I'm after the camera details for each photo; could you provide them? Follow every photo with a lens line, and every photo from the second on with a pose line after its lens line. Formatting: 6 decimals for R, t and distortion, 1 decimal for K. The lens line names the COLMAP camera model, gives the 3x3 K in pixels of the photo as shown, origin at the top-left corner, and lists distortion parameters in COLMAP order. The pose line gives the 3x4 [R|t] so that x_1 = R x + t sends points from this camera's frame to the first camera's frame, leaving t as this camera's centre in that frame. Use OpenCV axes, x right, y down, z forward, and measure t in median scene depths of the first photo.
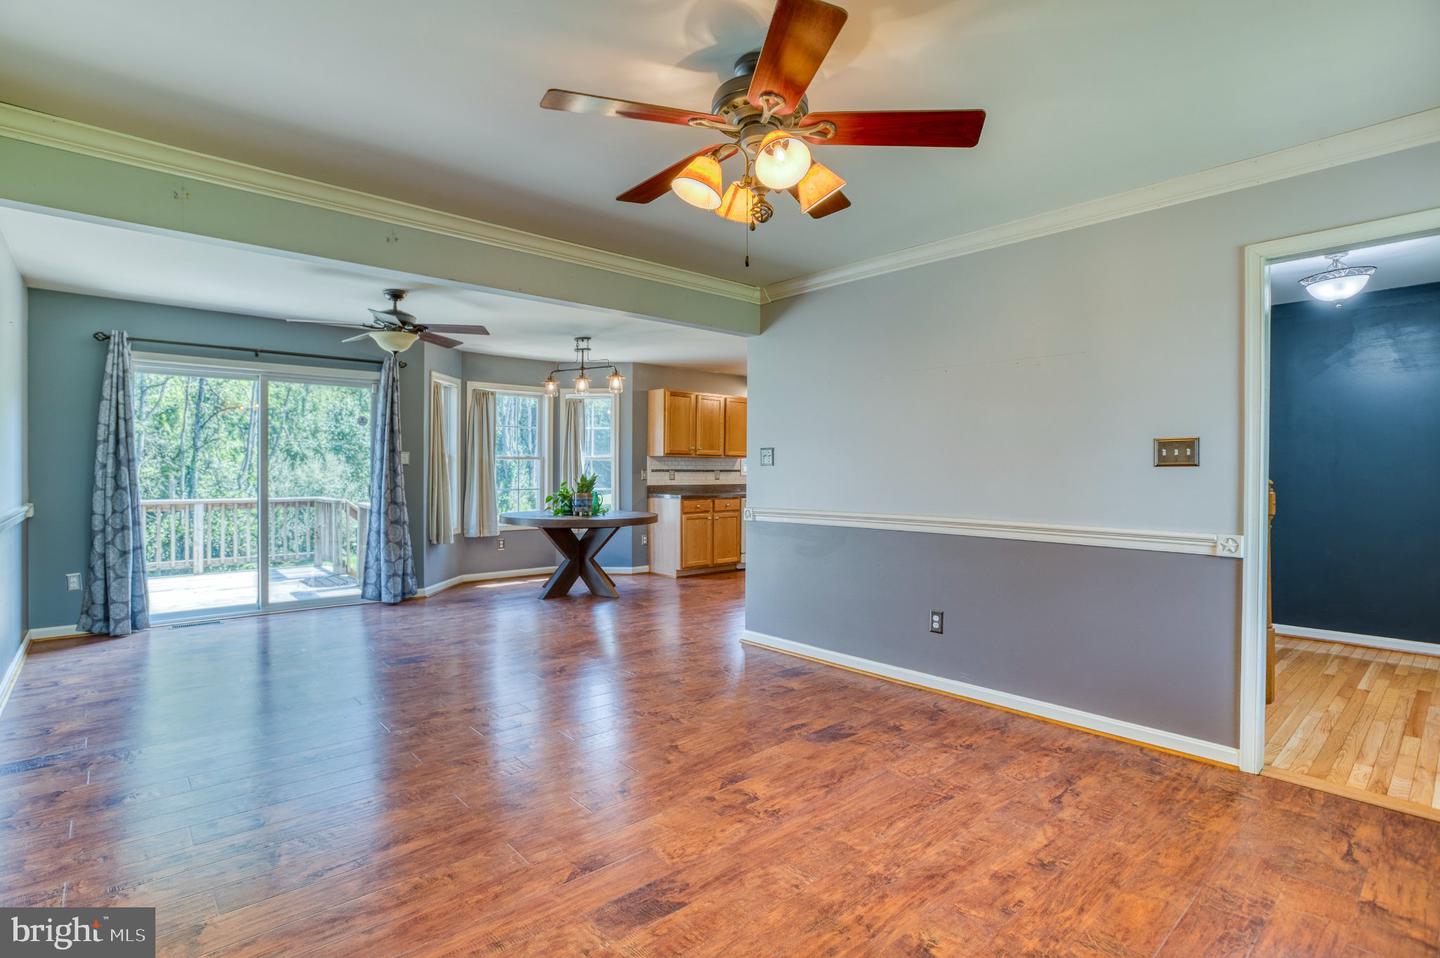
lens RADIAL K [[674.1, 0, 720.8], [0, 674.1, 465.5], [0, 0, 1]] dist [-0.056692, 0.027266]
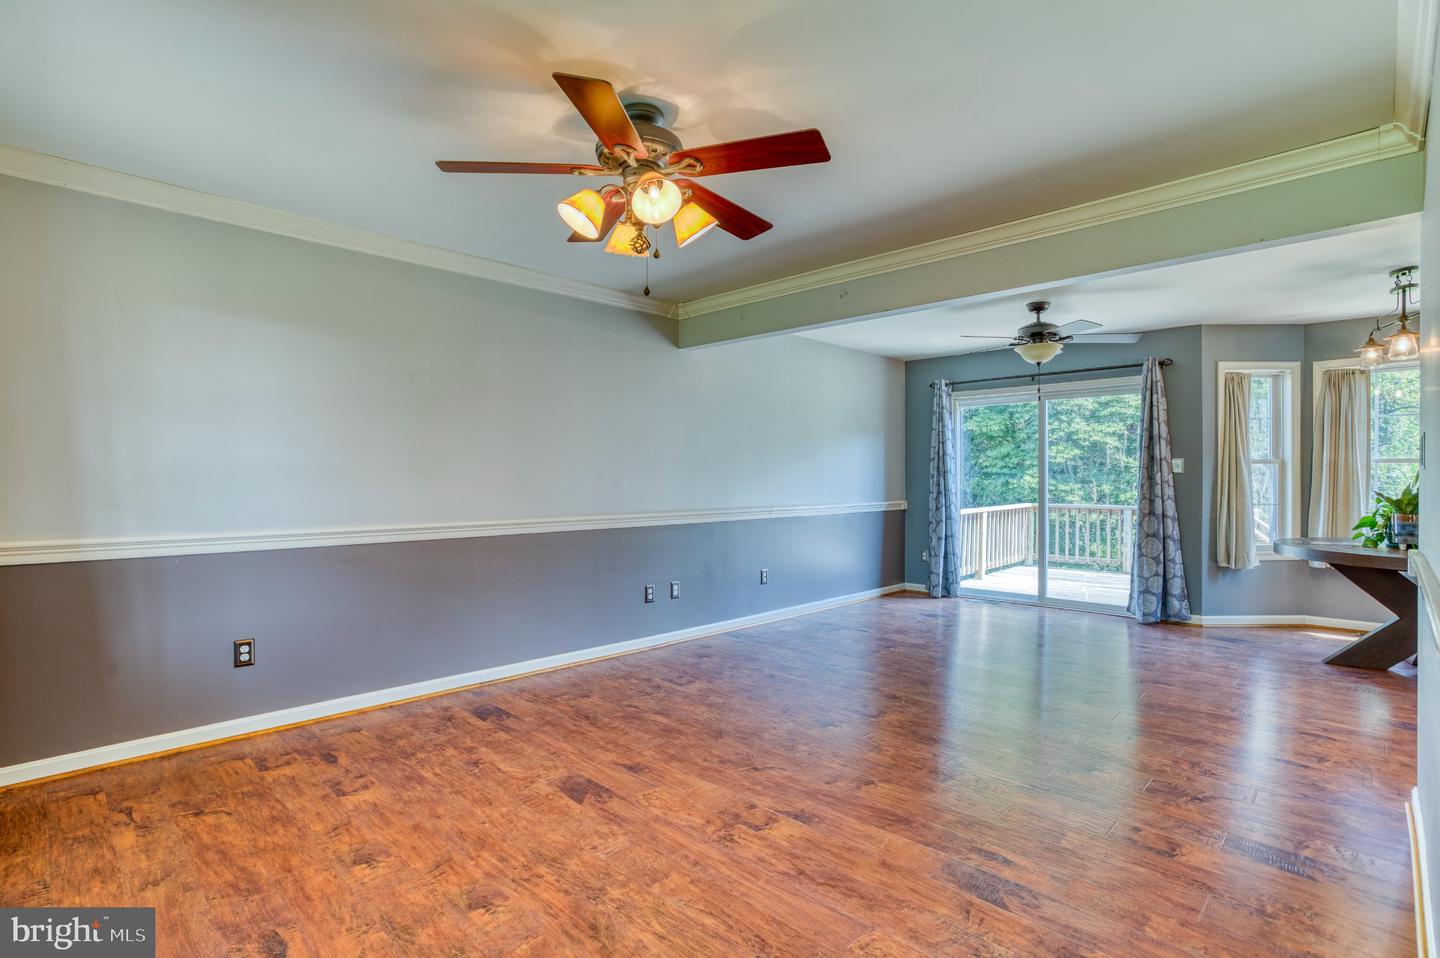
lens RADIAL K [[674.1, 0, 720.8], [0, 674.1, 465.5], [0, 0, 1]] dist [-0.056692, 0.027266]
pose [[0.098158, -0.021194, -0.994945, 0.766711], [0.008094, 0.999757, -0.020498, 0.005567], [0.995138, -0.006041, 0.098306, 0.666432]]
